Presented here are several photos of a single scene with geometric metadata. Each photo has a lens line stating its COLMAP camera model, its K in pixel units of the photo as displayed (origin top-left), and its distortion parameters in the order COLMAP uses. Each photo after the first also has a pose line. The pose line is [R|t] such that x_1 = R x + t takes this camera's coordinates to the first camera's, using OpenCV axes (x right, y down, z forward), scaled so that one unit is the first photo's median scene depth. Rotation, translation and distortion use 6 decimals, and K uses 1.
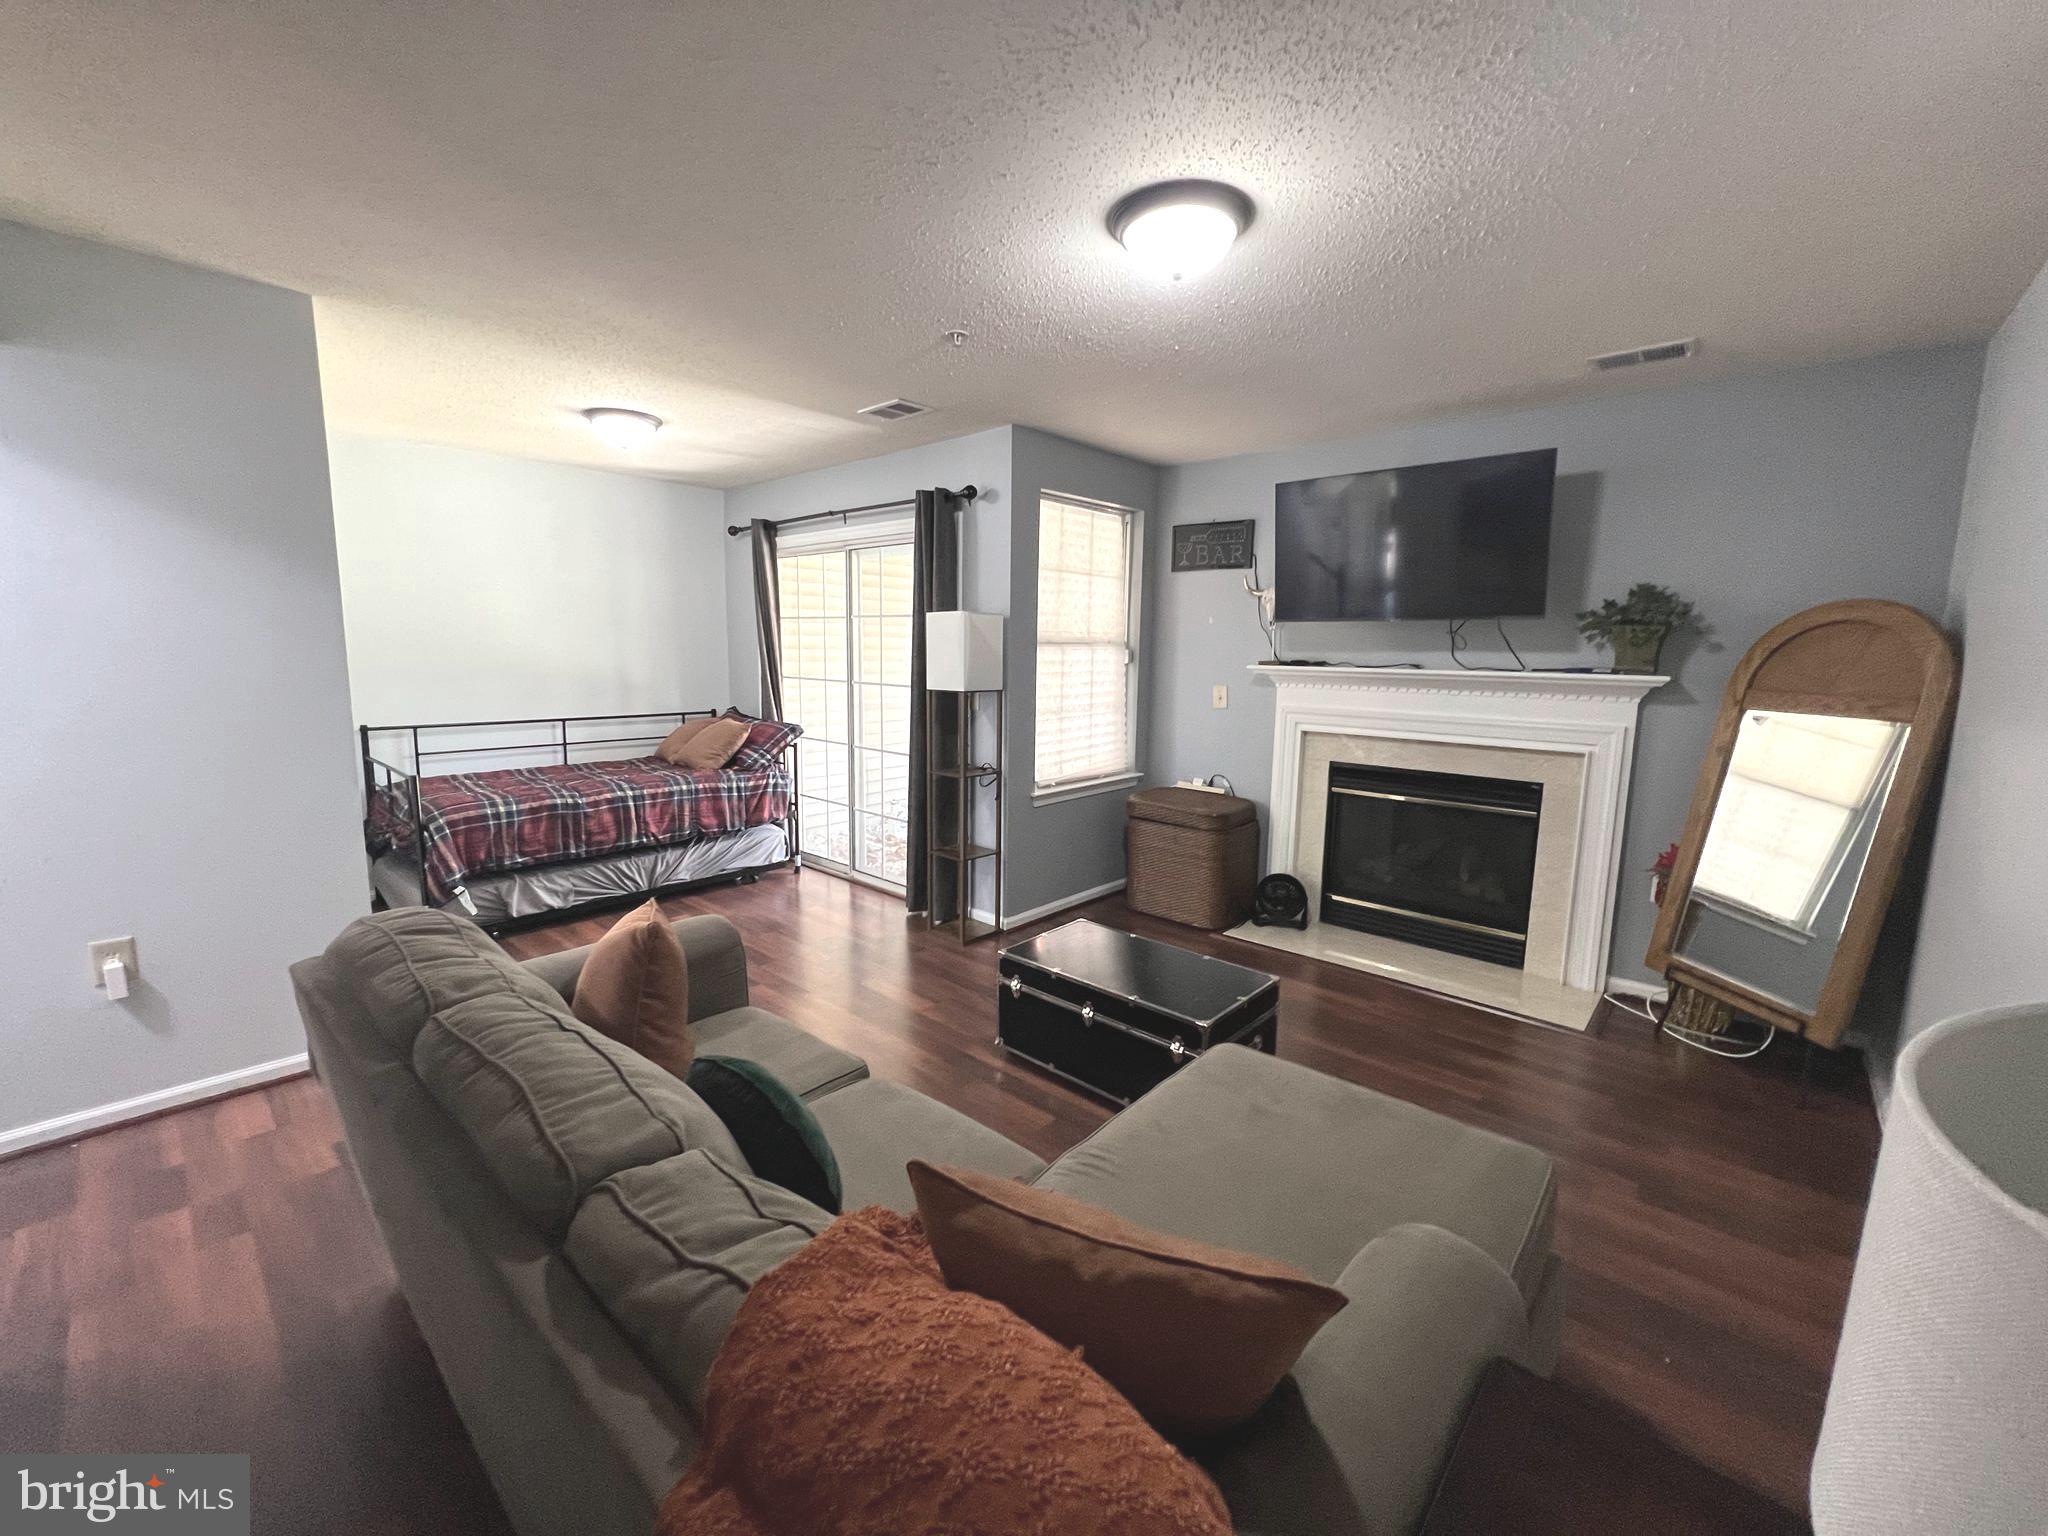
lens RADIAL K [[819.8, 0, 1023.6], [0, 819.8, 764.0], [0, 0, 1]] dist [-0.002525, 0.000012]
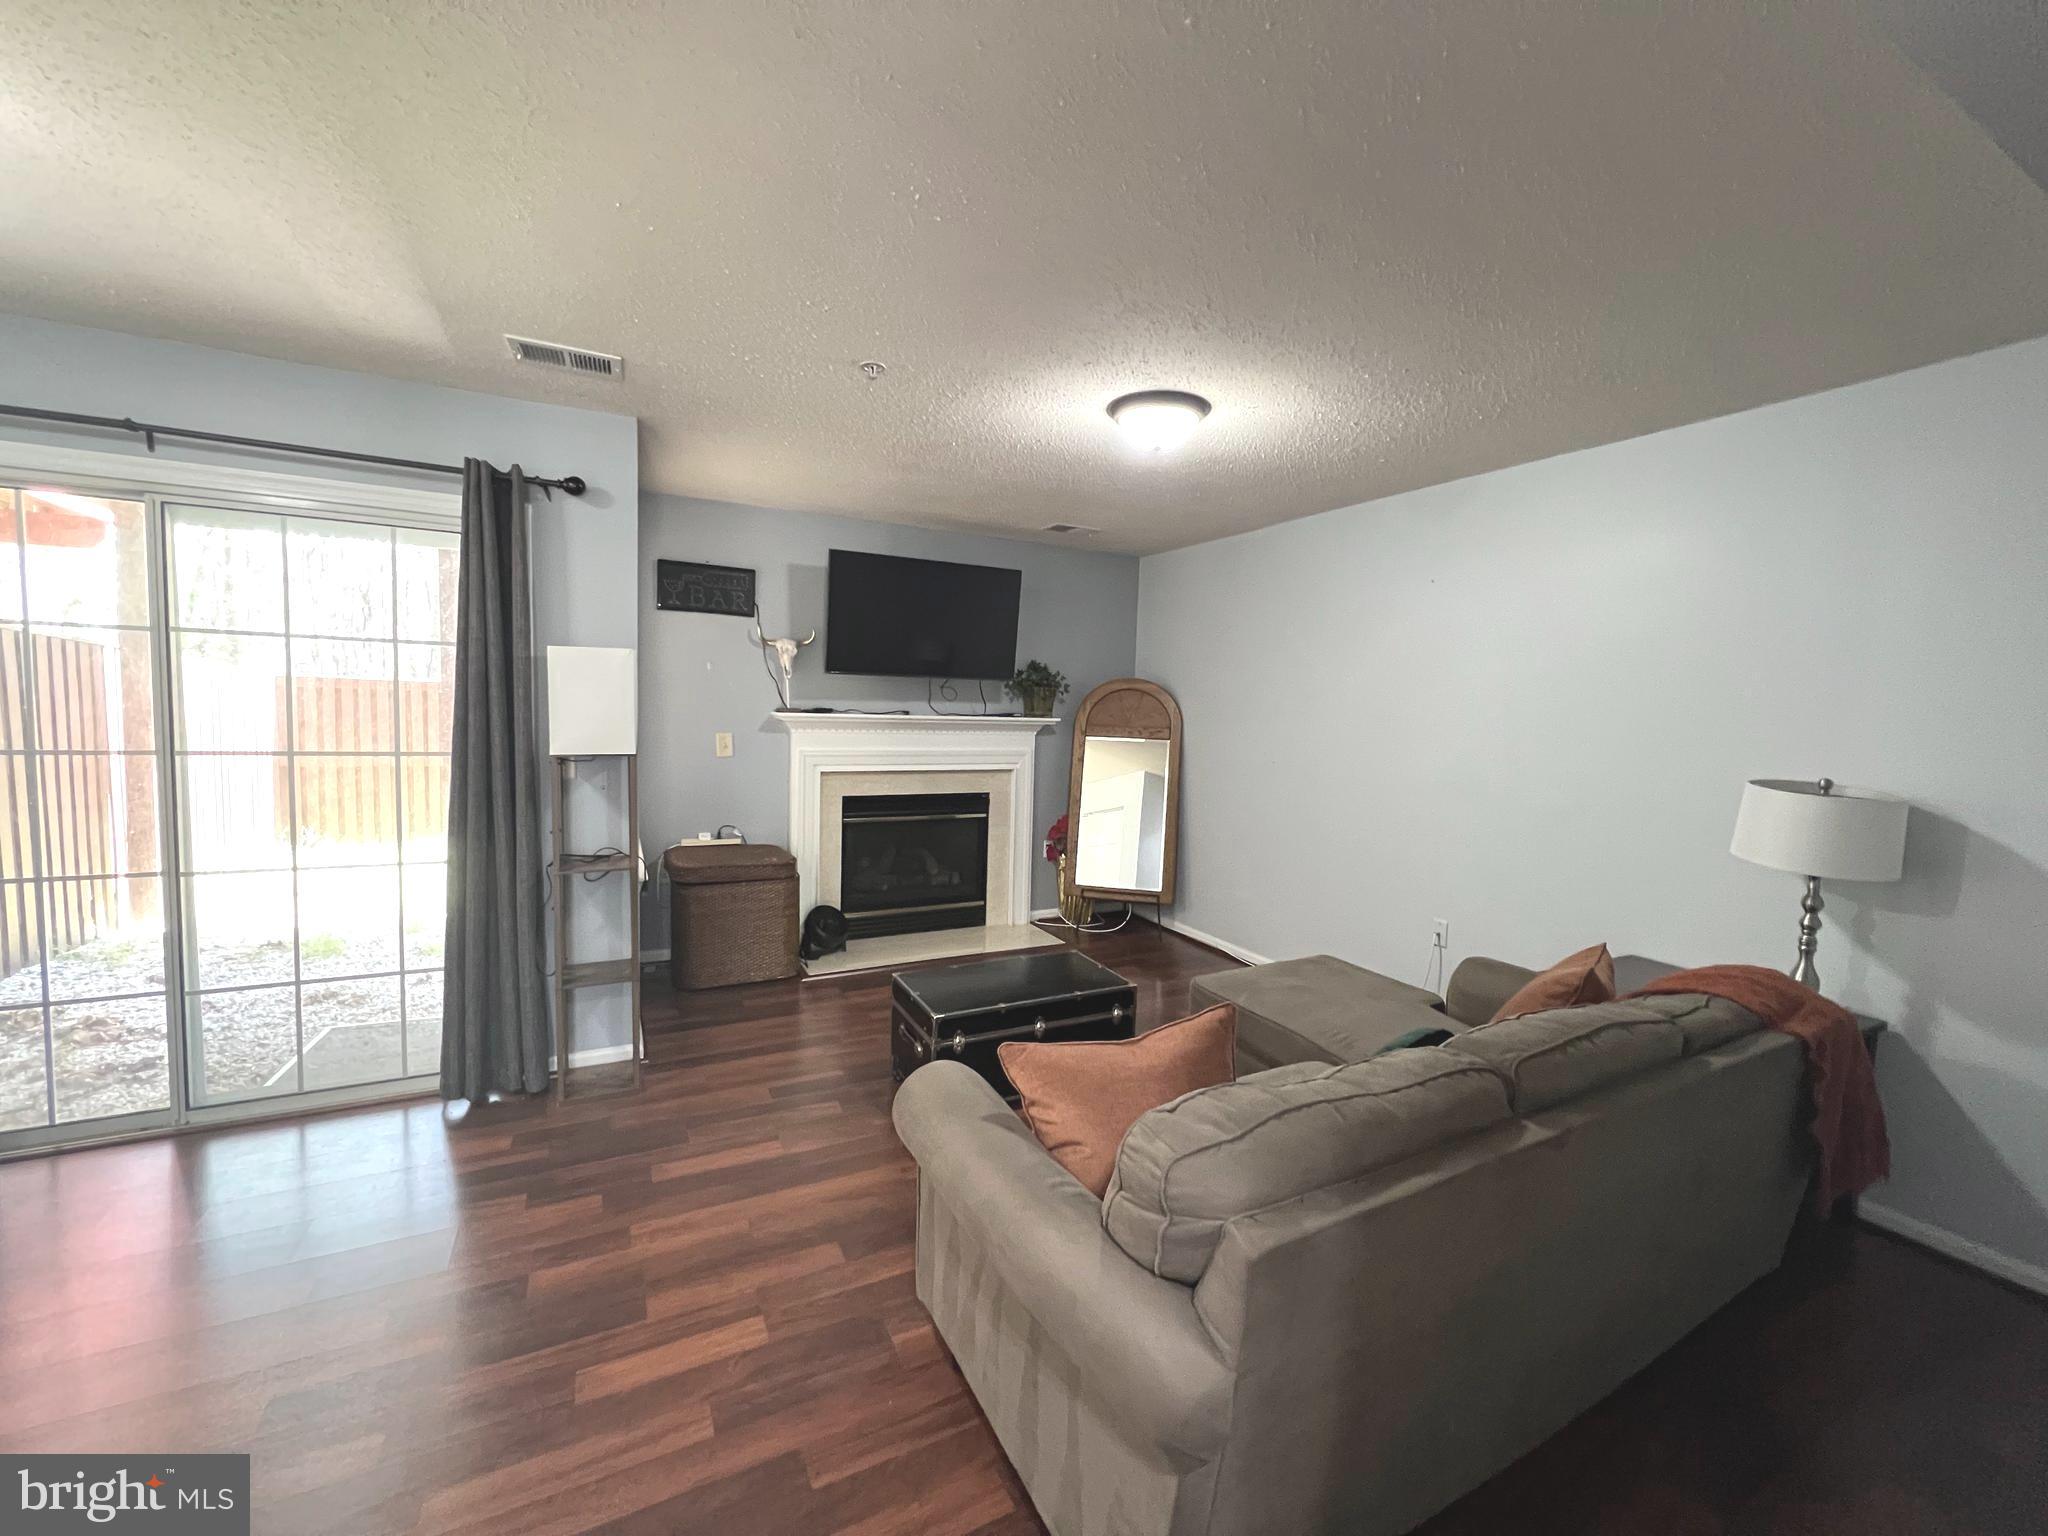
lens RADIAL K [[819.8, 0, 1023.6], [0, 819.8, 764.0], [0, 0, 1]] dist [-0.002525, 0.000012]
pose [[0.353536, -0.072276, 0.932625, -0.624491], [0.108535, 0.993446, 0.035846, -0.064966], [-0.929103, 0.088549, 0.359063, 0.379365]]
